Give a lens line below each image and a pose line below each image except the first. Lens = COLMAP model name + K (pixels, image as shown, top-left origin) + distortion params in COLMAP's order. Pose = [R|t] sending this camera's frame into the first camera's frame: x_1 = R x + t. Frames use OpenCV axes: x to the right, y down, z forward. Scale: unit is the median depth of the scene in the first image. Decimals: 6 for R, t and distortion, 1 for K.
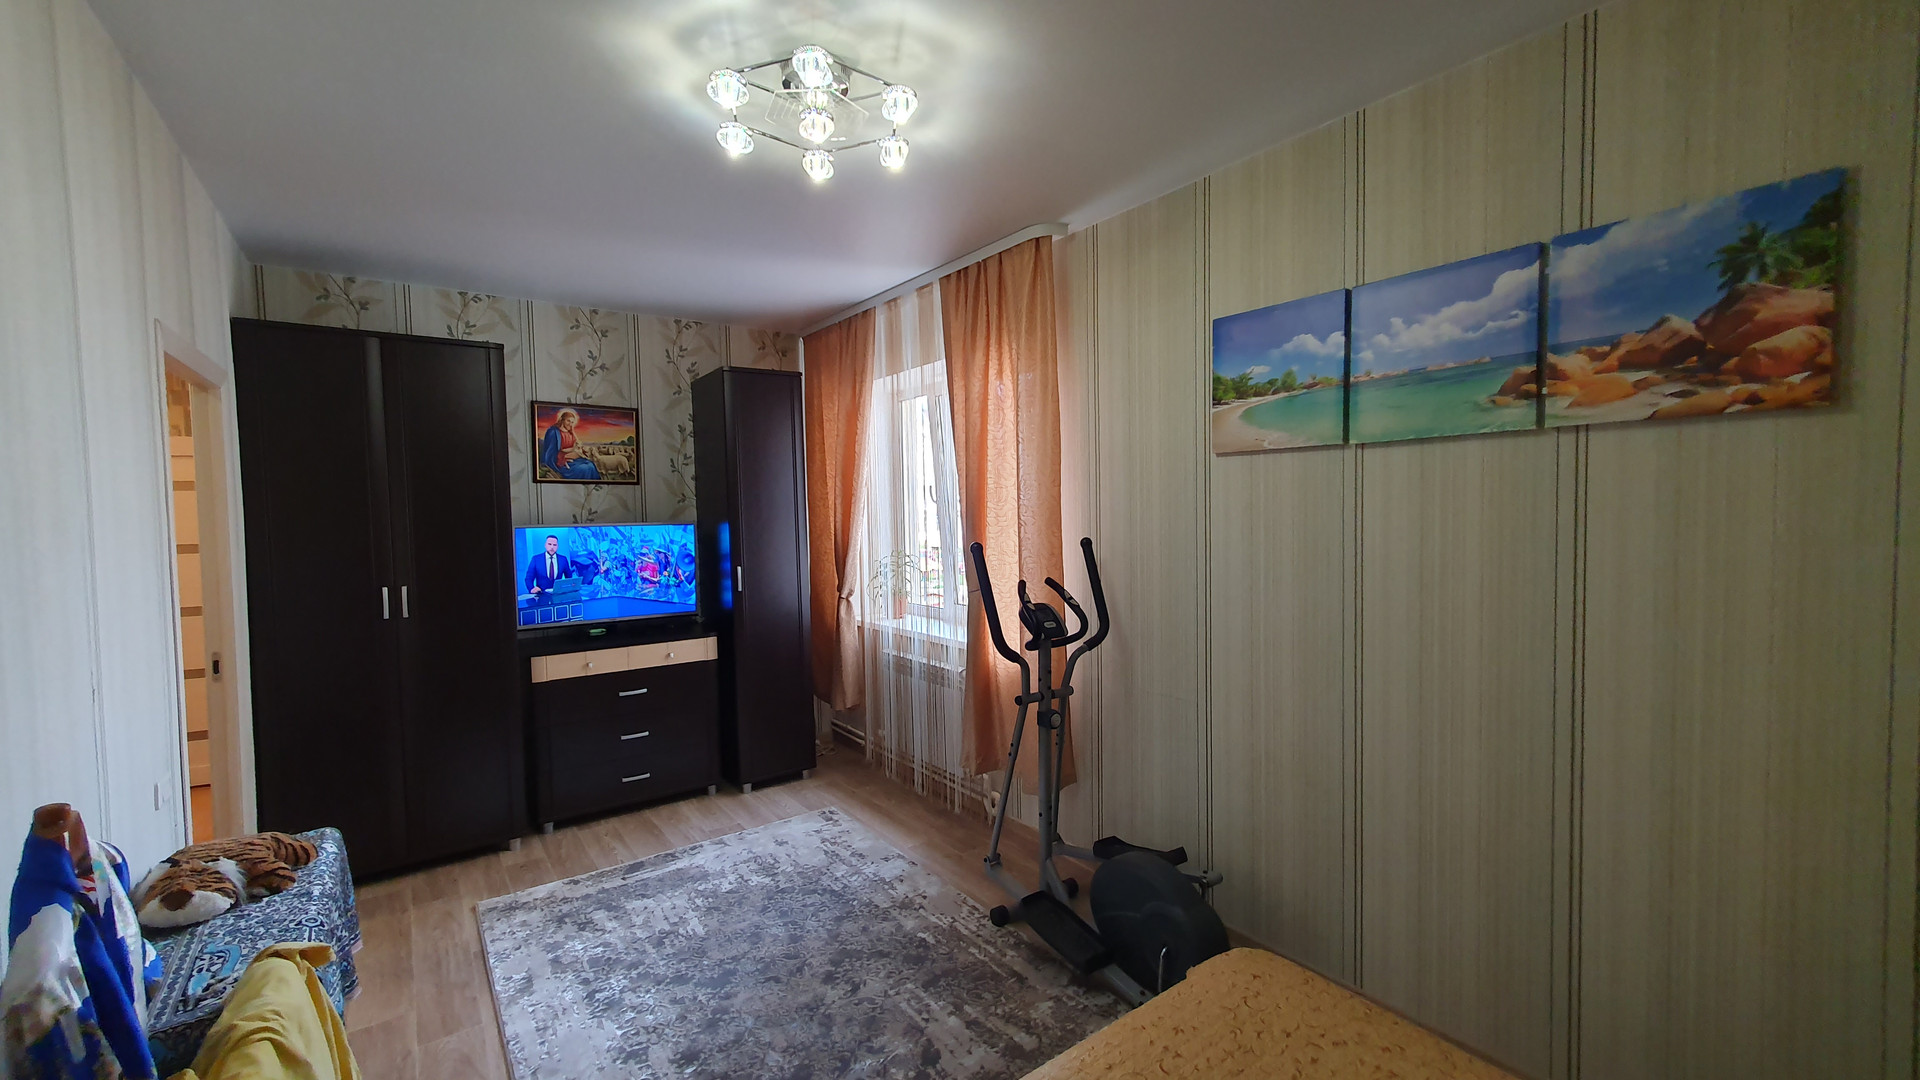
lens RADIAL K [[731.3, 0, 960.0], [0, 731.3, 540.0], [0, 0, 1]] dist [0.000865, 0.000033]
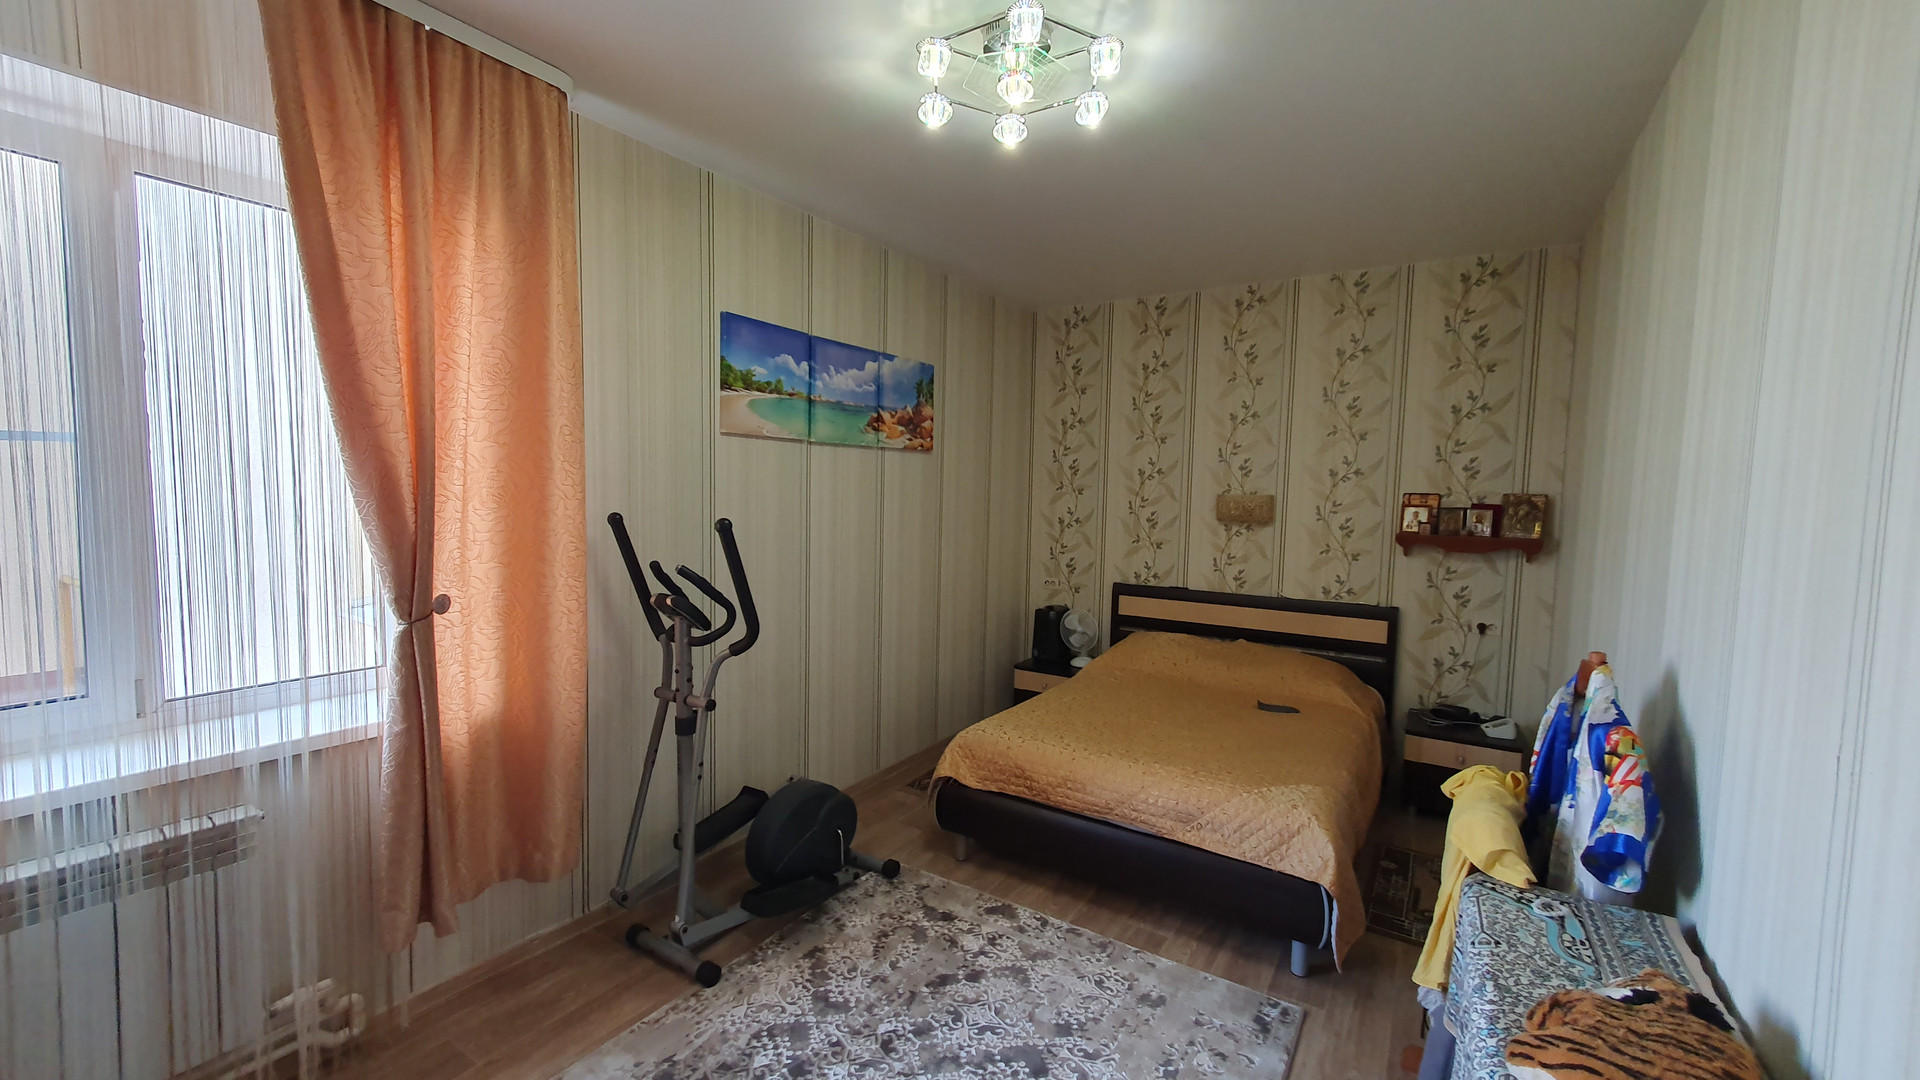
lens RADIAL K [[767.1, 0, 960.0], [0, 767.1, 540.0], [0, 0, 1]] dist [-0.000629, -0.000032]
pose [[-0.345706, -0.061272, 0.936340, -1.079574], [0.018713, 0.997217, 0.072165, -0.038642], [-0.938156, 0.042469, -0.343598, 1.307725]]
